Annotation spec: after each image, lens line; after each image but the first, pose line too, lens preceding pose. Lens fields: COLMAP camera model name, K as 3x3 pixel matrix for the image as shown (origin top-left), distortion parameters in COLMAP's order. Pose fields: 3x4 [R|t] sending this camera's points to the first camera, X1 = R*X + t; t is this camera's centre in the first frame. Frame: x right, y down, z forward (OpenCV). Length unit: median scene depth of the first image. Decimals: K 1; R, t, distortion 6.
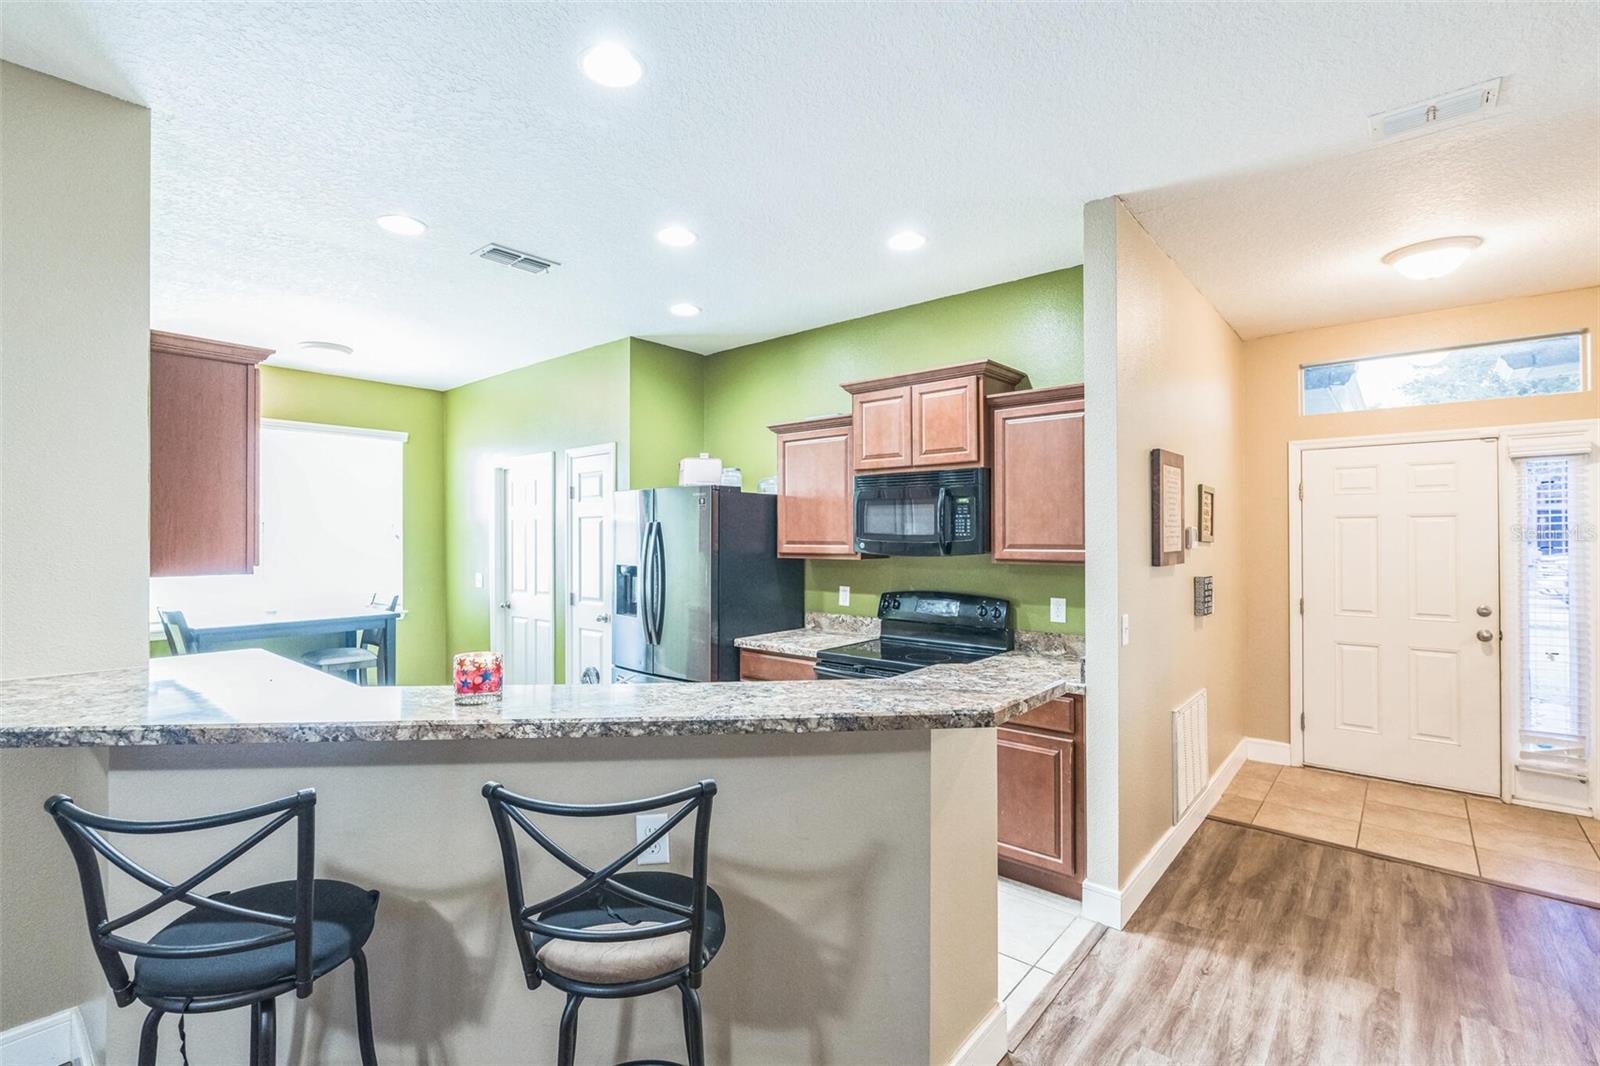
lens RADIAL K [[716.0, 0, 800.0], [0, 716.0, 533.0], [0, 0, 1]] dist [0.002266, 0.000993]
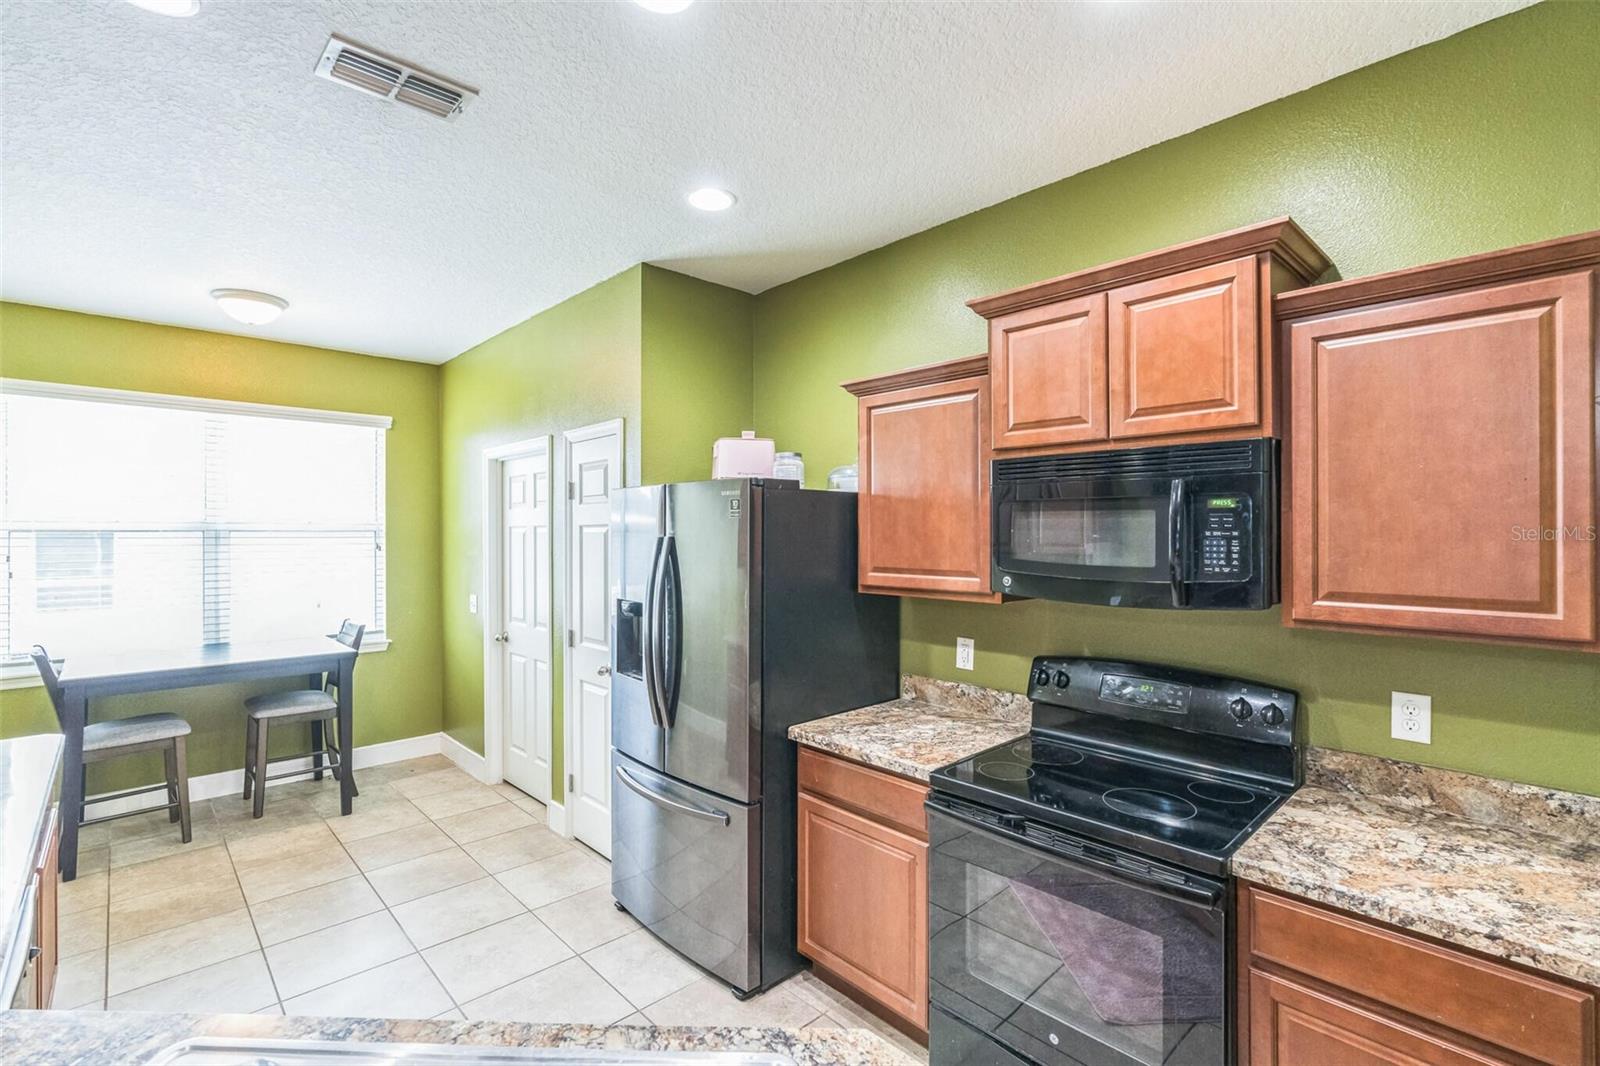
lens RADIAL K [[716.0, 0, 800.0], [0, 716.0, 533.0], [0, 0, 1]] dist [0.002266, 0.000993]
pose [[0.994128, 0.000851, -0.108205, -0.014972], [-0.000292, 0.999987, 0.005175, -0.022313], [0.108208, -0.005113, 0.994115, 0.384625]]
